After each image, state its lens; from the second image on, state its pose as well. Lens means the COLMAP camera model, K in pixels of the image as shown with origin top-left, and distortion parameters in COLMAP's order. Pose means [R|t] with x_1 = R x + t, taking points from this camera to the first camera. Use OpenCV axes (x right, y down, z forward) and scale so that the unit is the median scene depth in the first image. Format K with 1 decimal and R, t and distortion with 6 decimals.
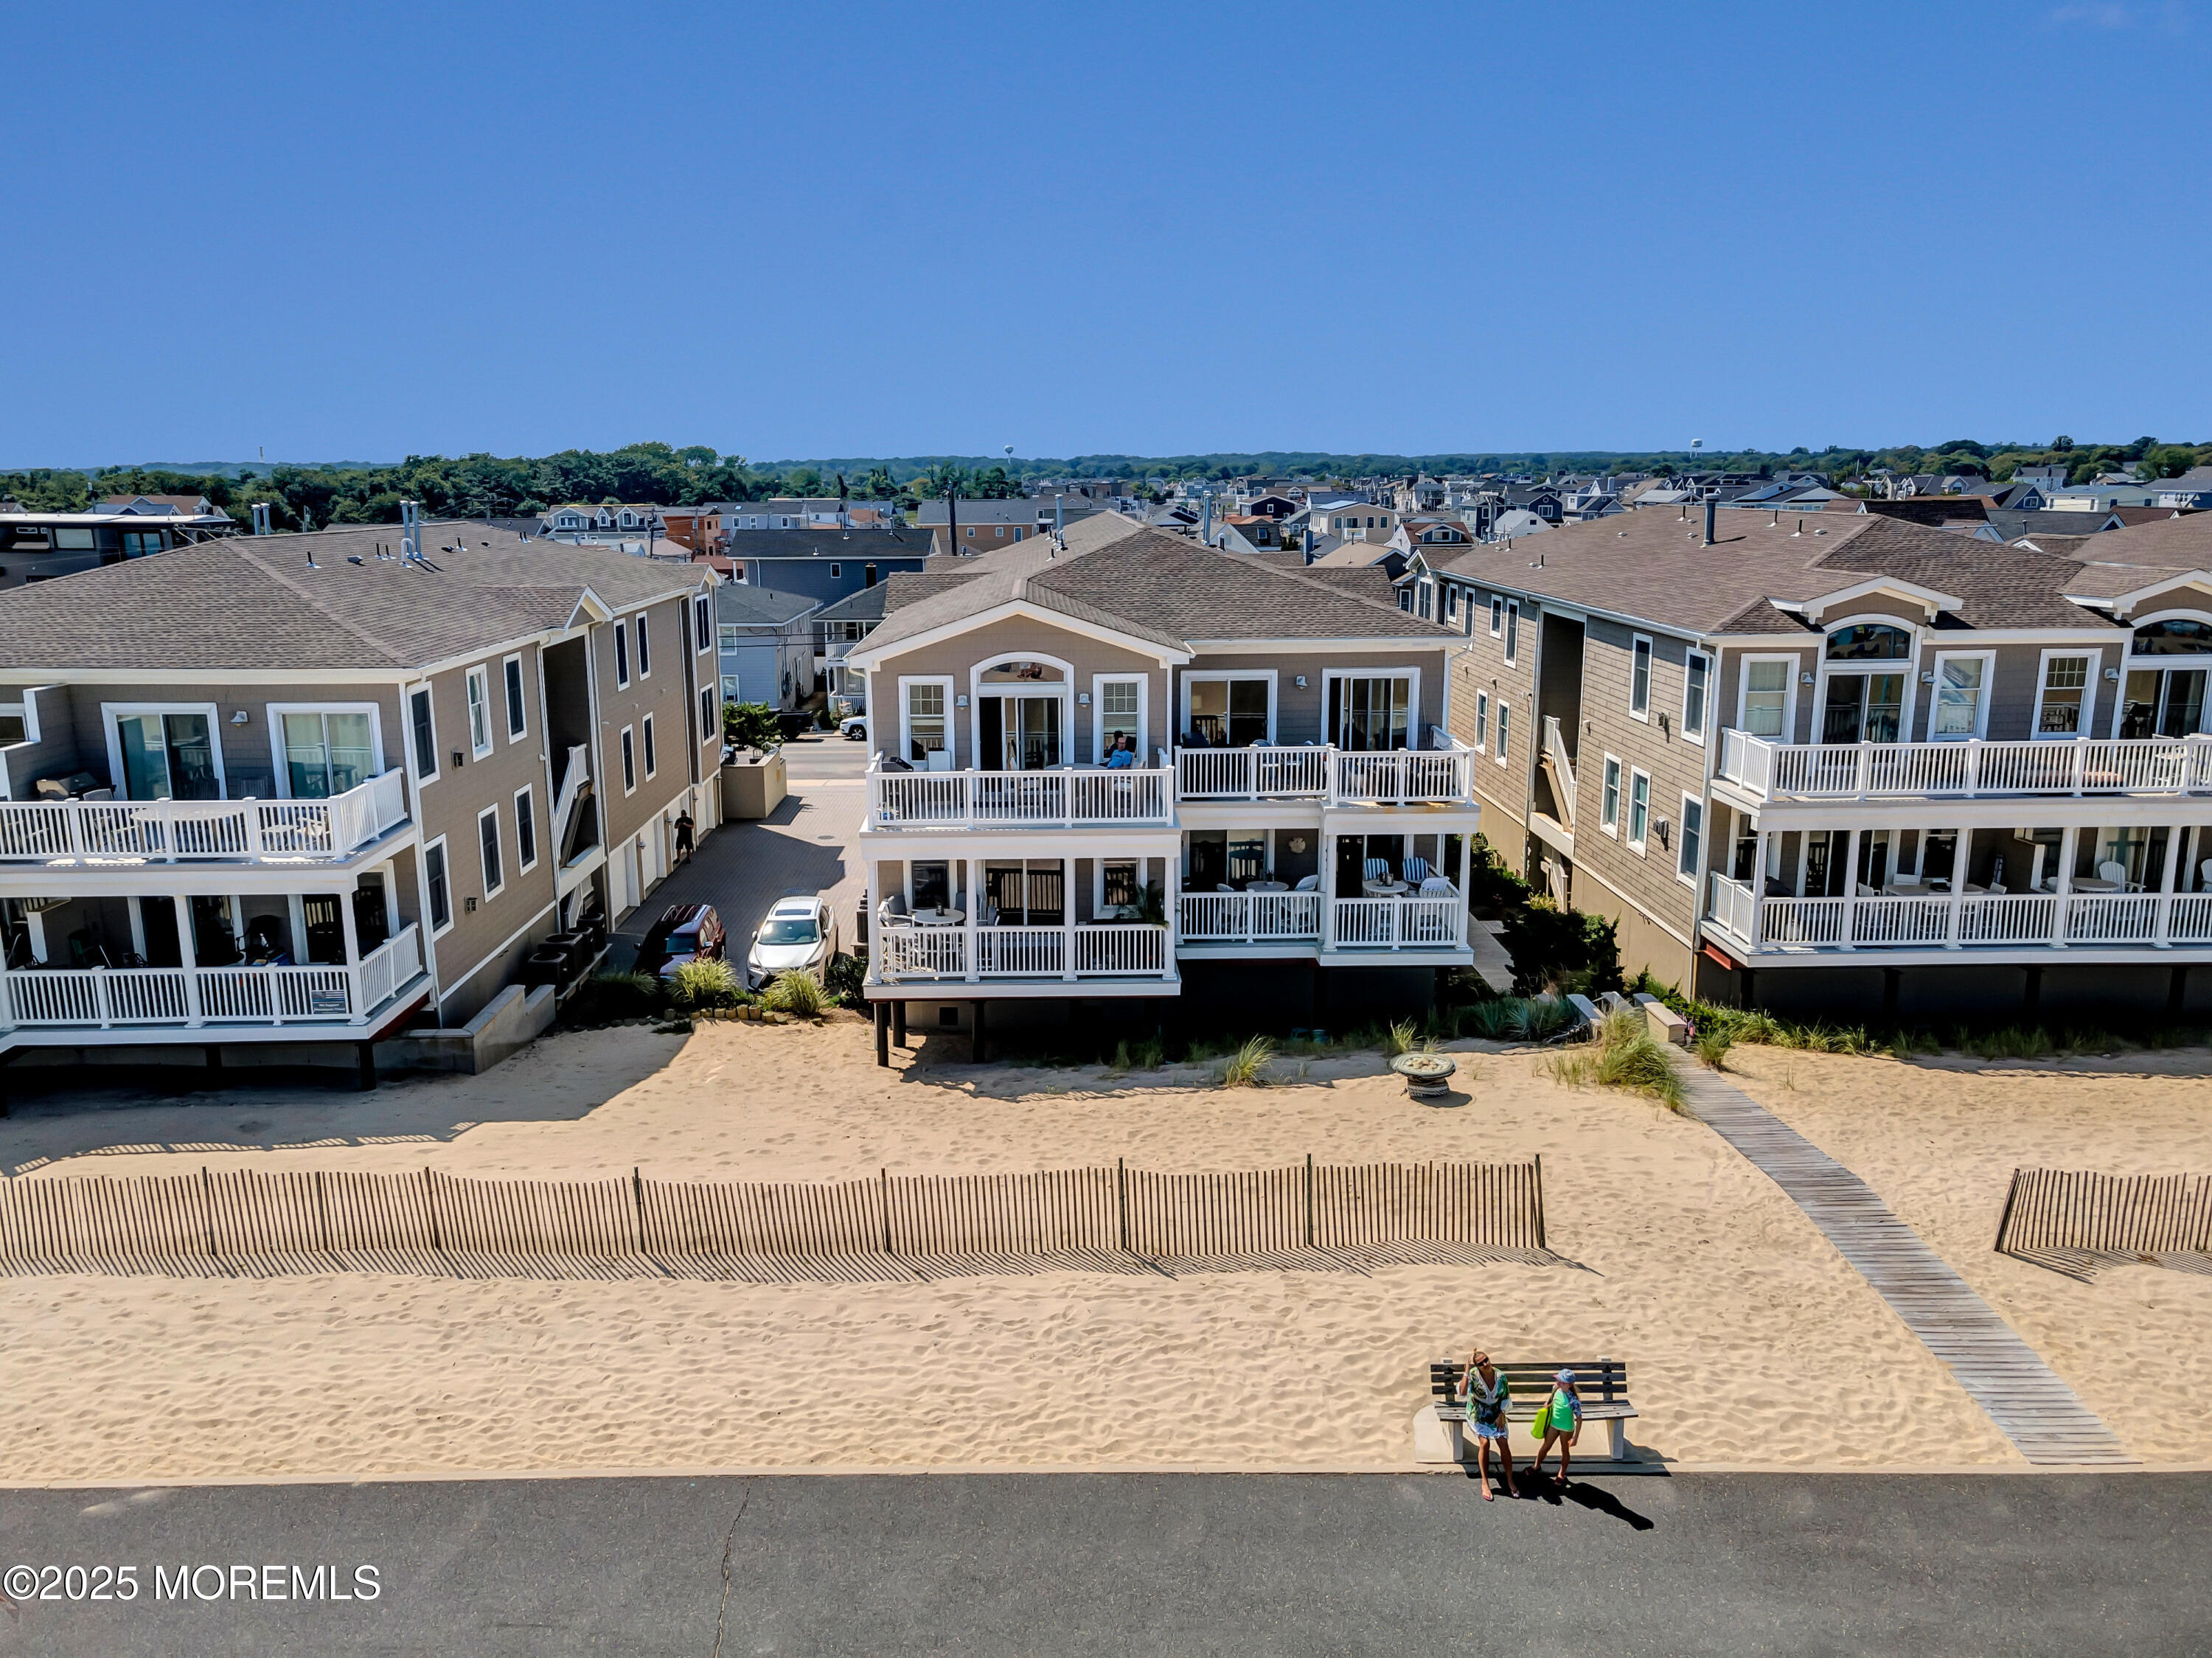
lens RADIAL K [[1608.6, 0, 1052.8], [0, 1608.6, 811.5], [0, 0, 1]] dist [0.034275, 0.015434]
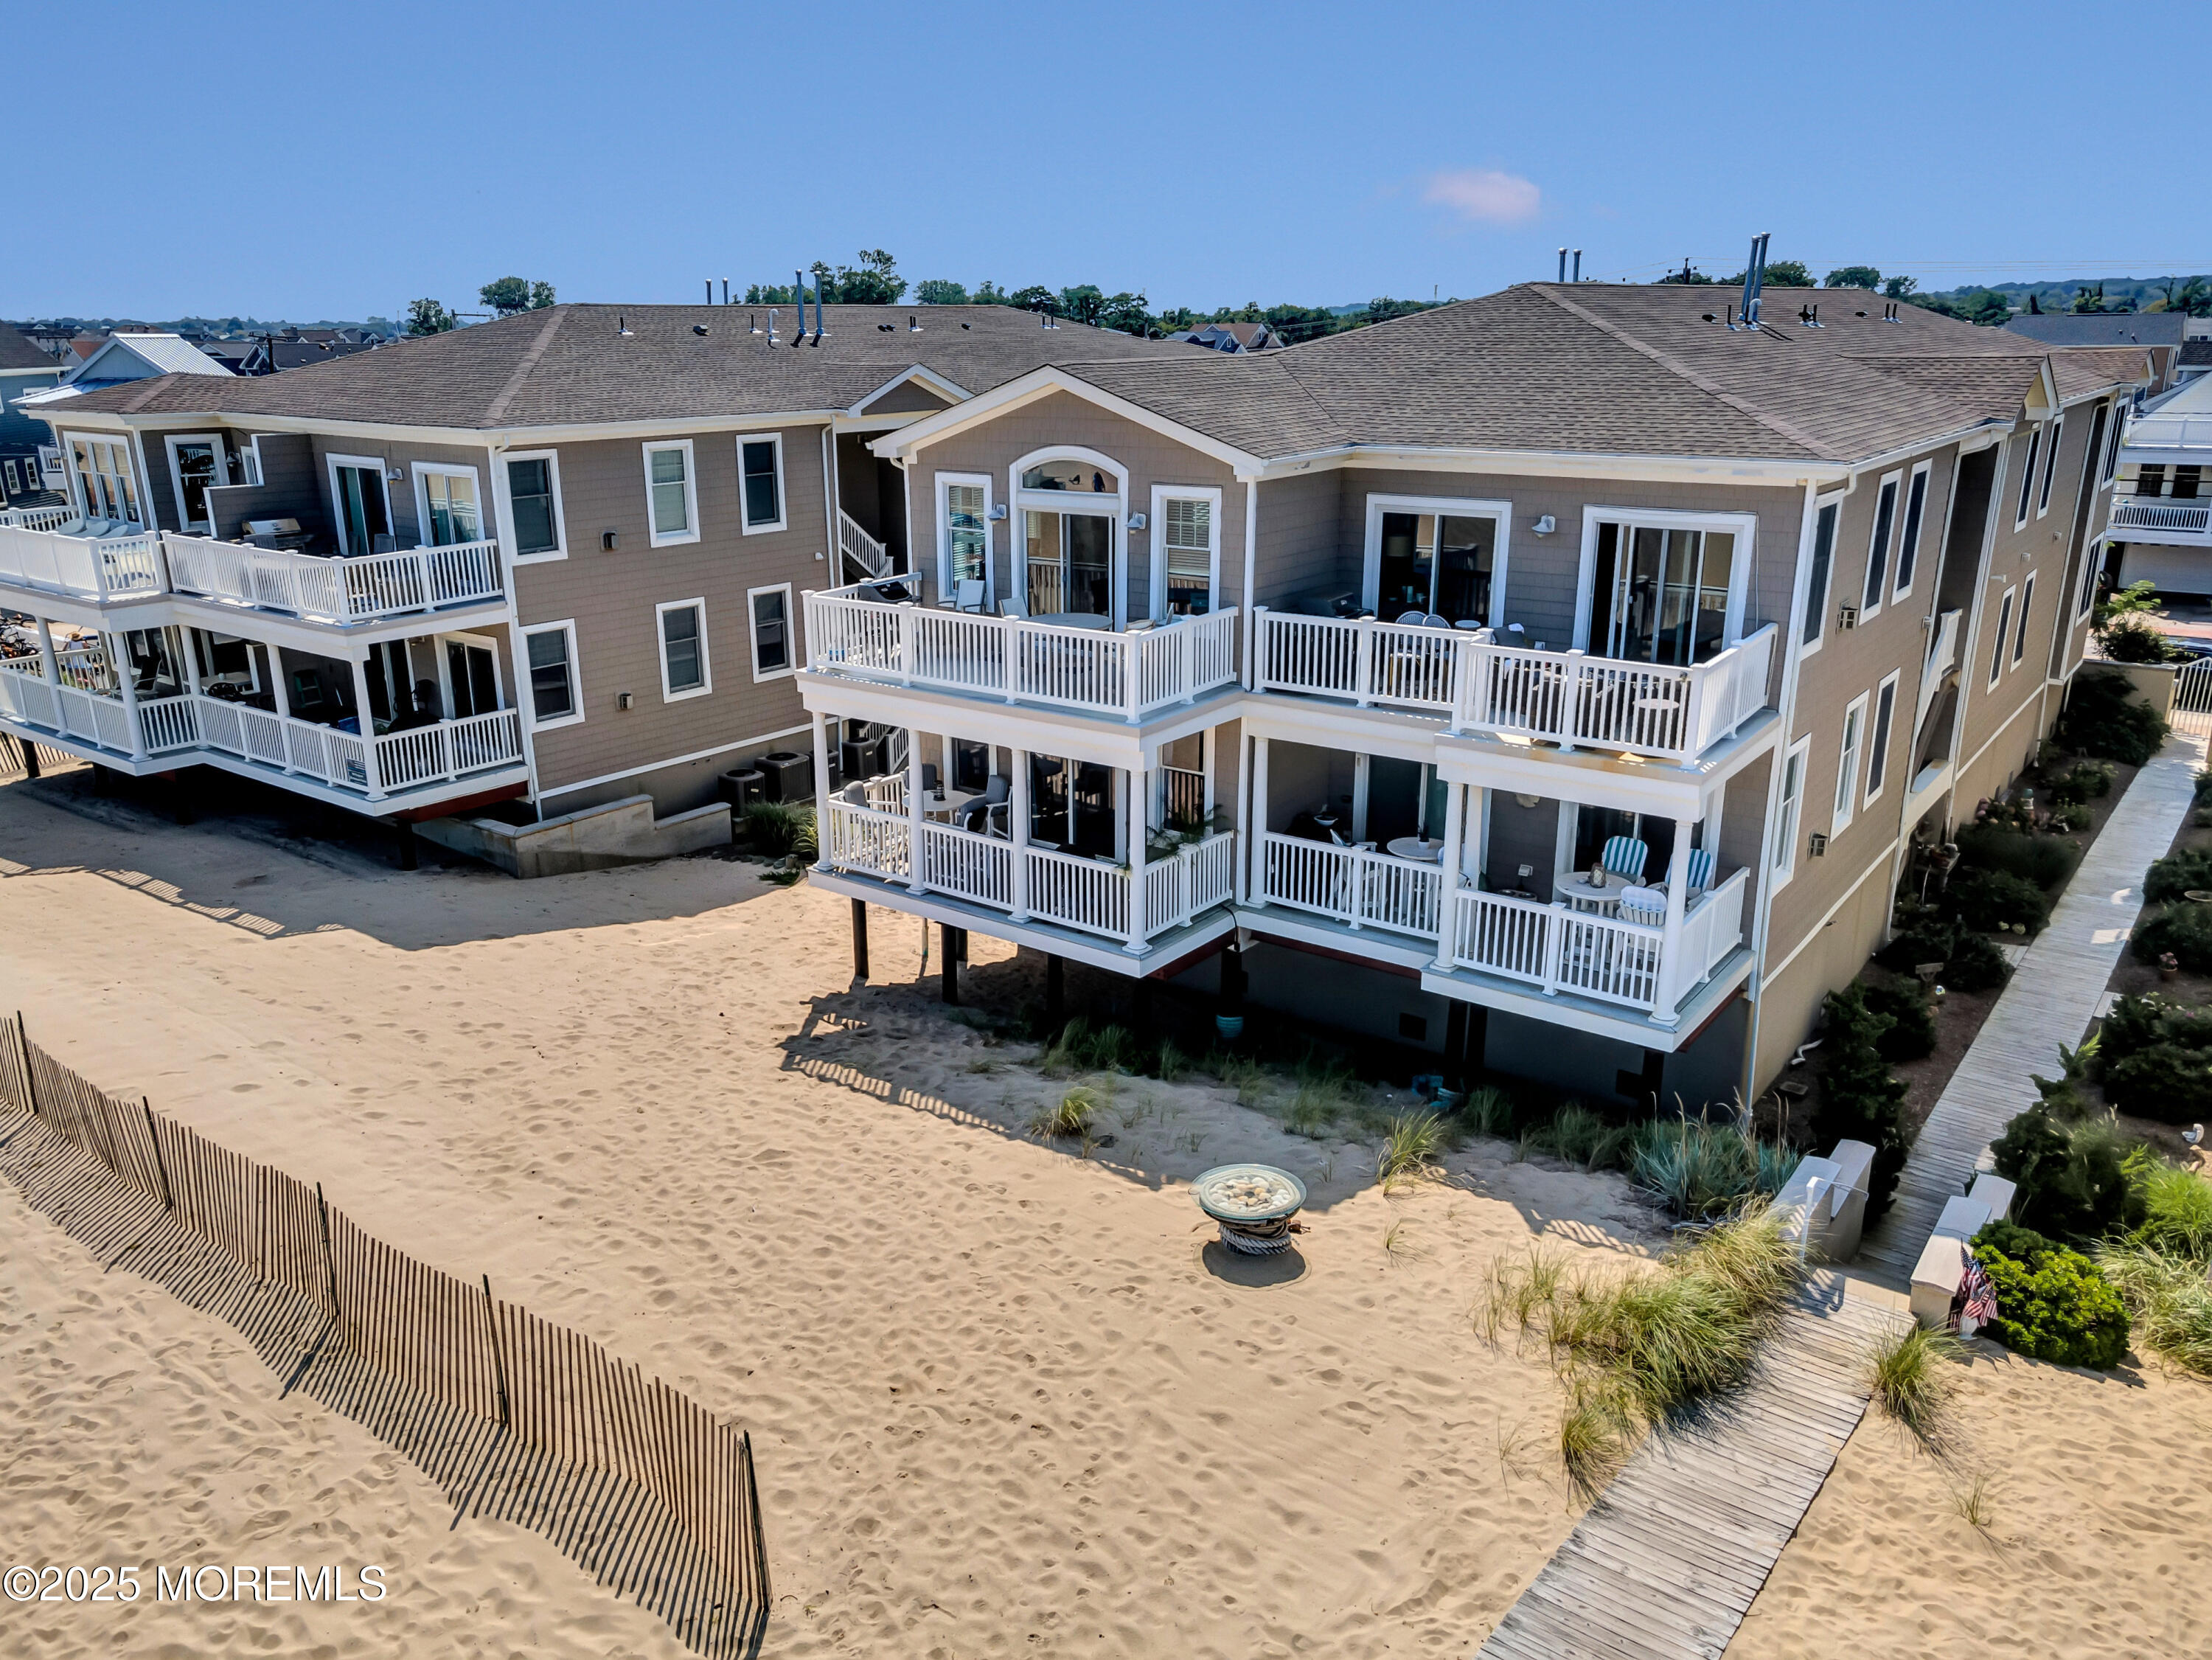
lens RADIAL K [[1608.8, 0, 1063.0], [0, 1608.8, 823.0], [0, 0, 1]] dist [0.034275, 0.015434]
pose [[0.786481, 0.183341, -0.589774, 0.415170], [-0.123049, 0.982294, 0.141274, -0.037043], [0.605233, -0.038538, 0.795115, 0.435375]]
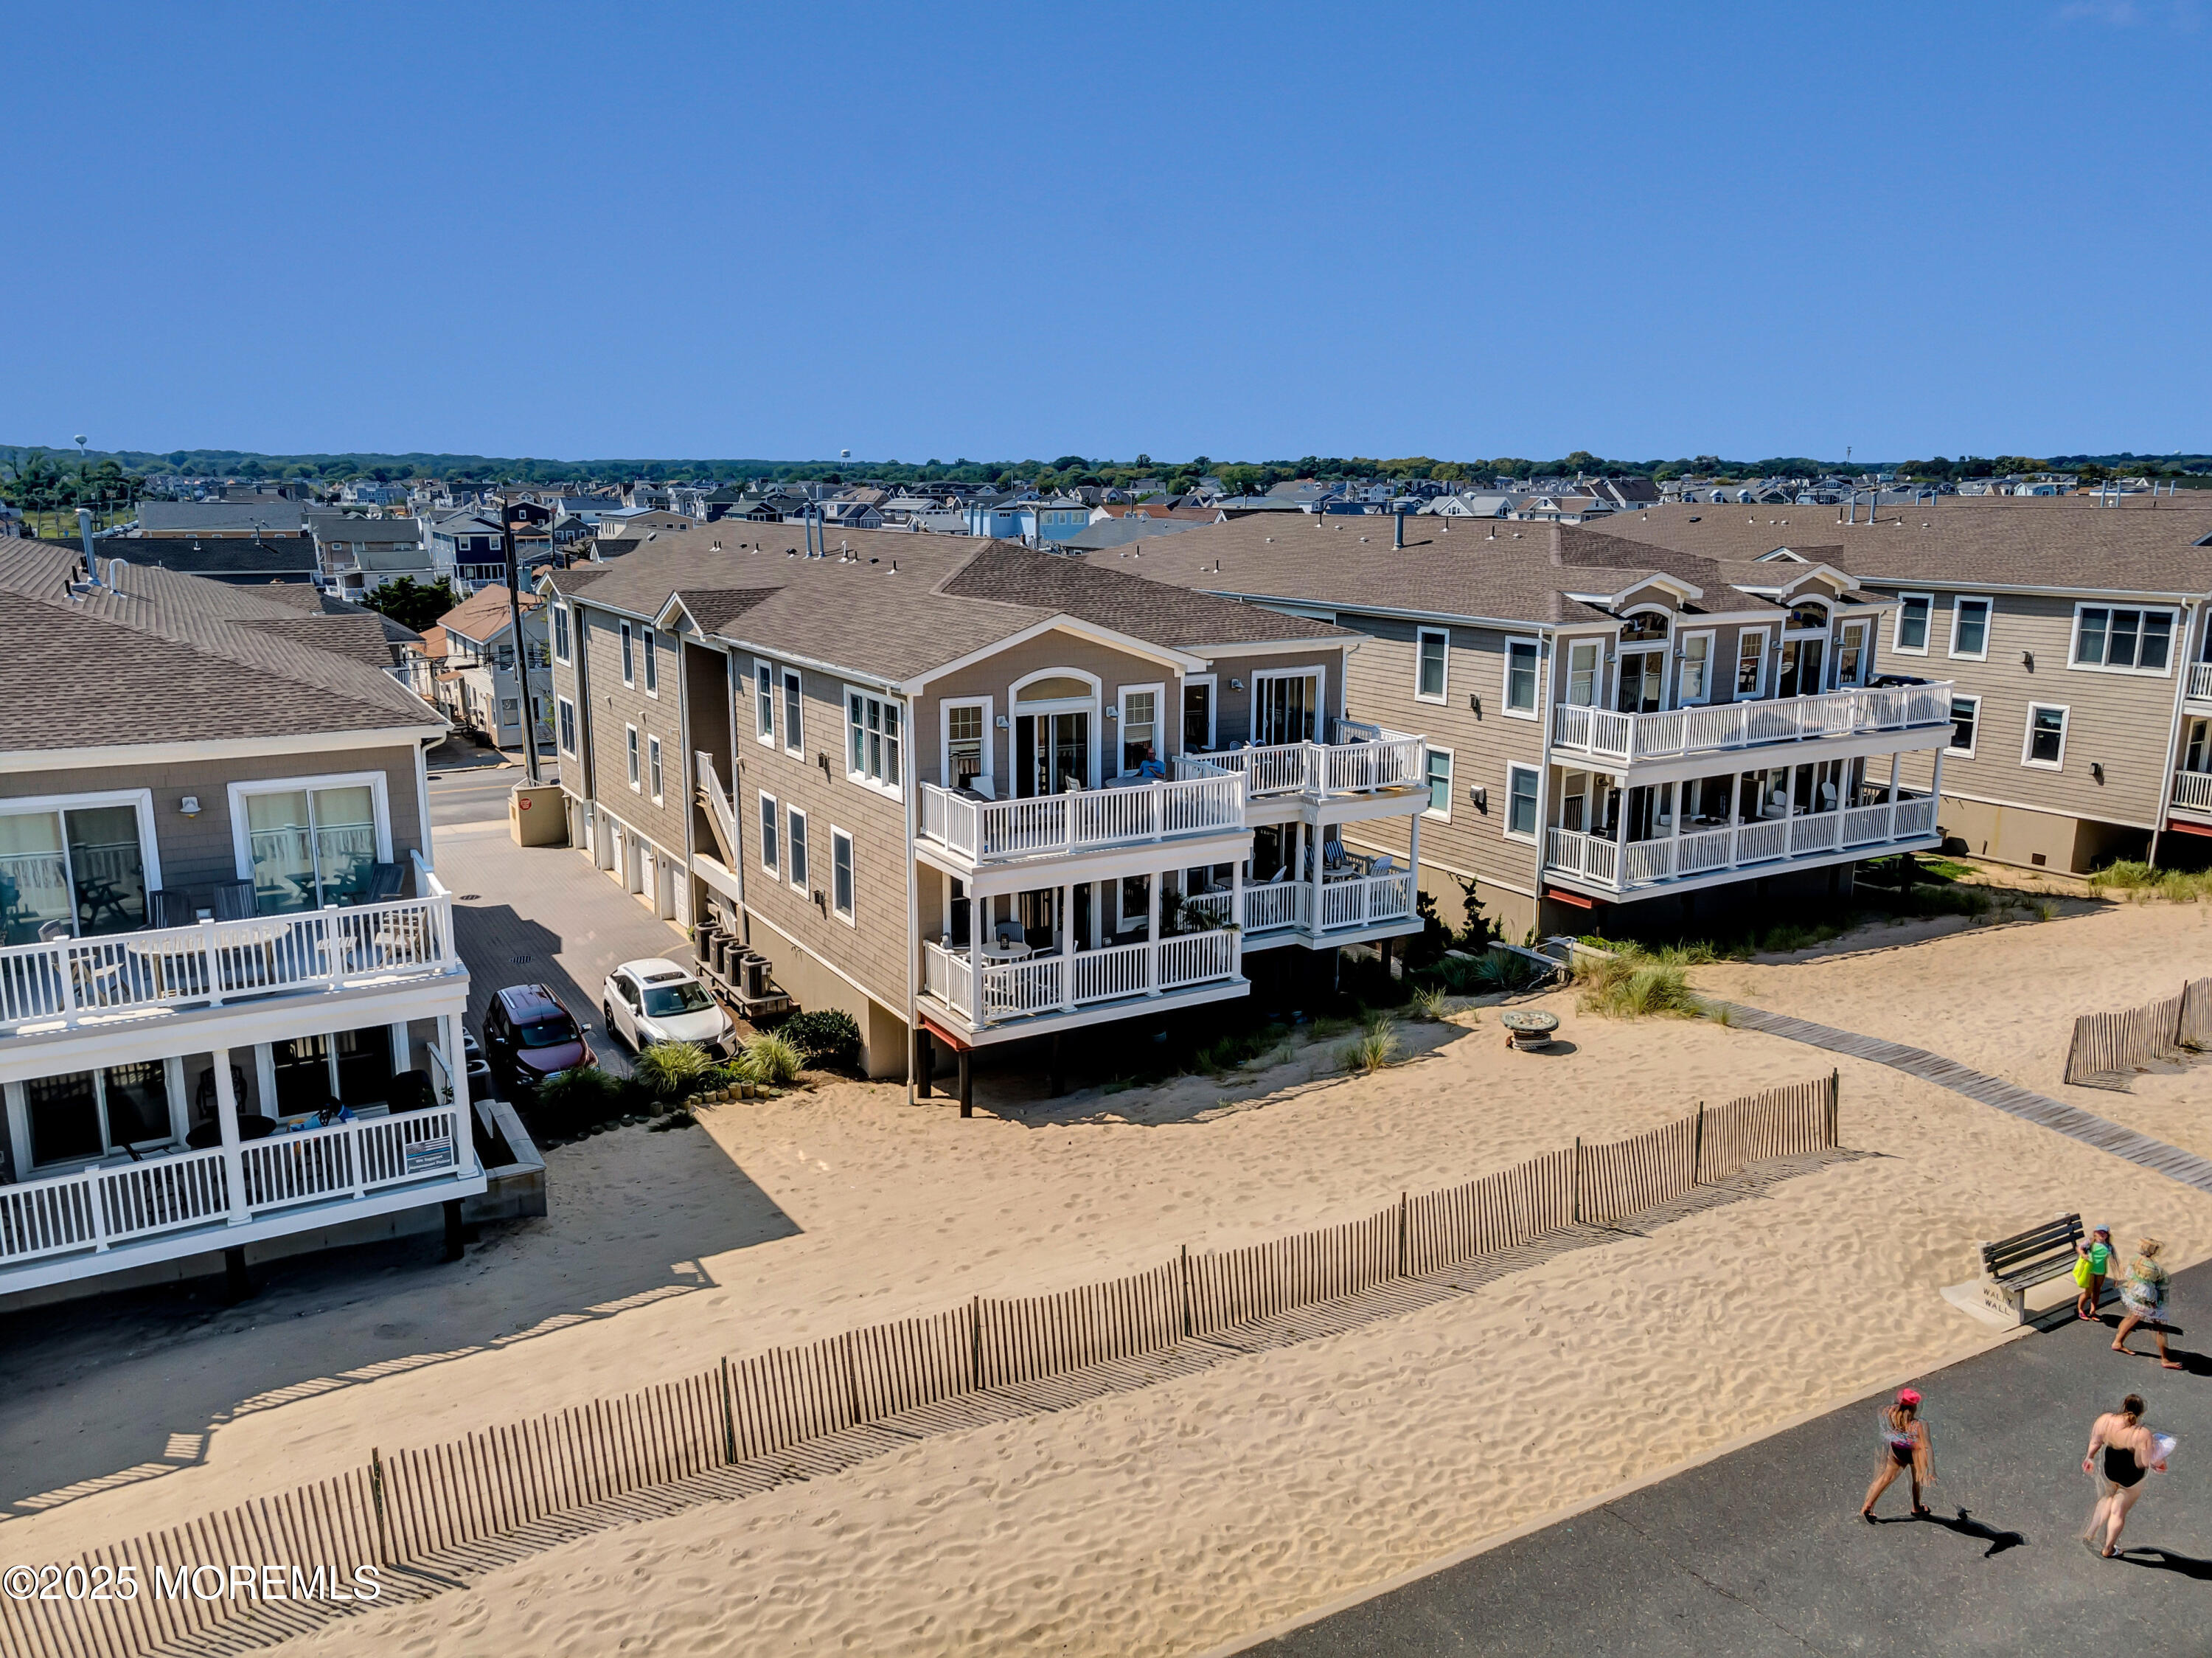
lens RADIAL K [[1608.9, 0, 1055.3], [0, 1608.9, 837.8], [0, 0, 1]] dist [0.034275, 0.015434]
pose [[0.875624, -0.097667, 0.473015, -0.481178], [0.091831, 0.995142, 0.035481, -0.031138], [-0.474183, 0.012370, 0.880340, 0.149734]]
